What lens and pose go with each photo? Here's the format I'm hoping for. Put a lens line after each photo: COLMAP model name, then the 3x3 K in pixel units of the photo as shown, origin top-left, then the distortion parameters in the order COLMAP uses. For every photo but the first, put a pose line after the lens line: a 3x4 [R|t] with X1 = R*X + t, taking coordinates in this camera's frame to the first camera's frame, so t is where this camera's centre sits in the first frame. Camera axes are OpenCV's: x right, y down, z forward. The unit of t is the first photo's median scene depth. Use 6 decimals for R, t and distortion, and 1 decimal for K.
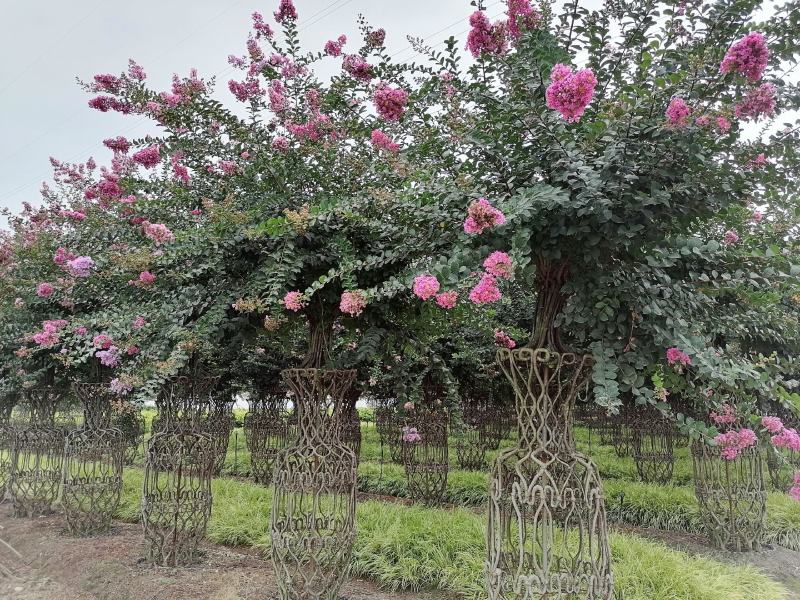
lens RADIAL K [[601.6, 0, 400.0], [0, 601.6, 300.0], [0, 0, 1]] dist [0.094198, -0.111039]
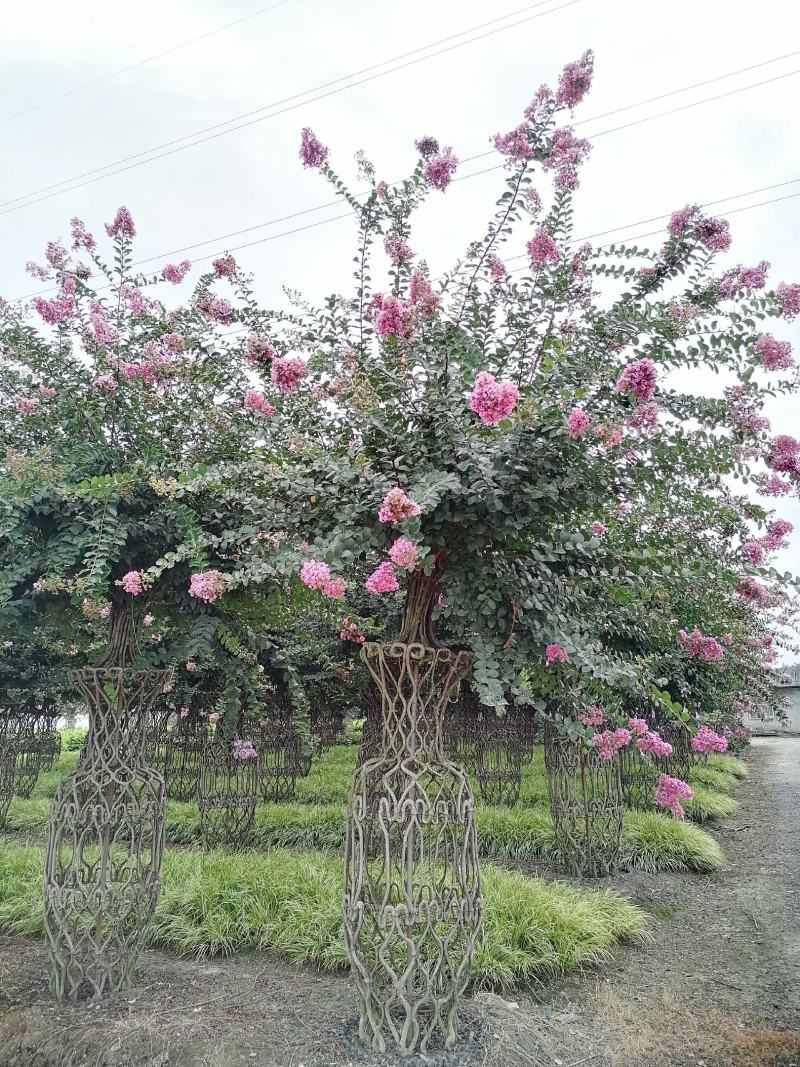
lens RADIAL K [[802.4, 0, 393.5], [0, 802.4, 527.5], [0, 0, 1]] dist [0.094198, -0.111039]
pose [[0.961290, 0.050892, 0.270800, -0.127545], [-0.033822, 0.997157, -0.067335, -0.009940], [-0.273457, 0.055569, 0.960278, -0.141291]]
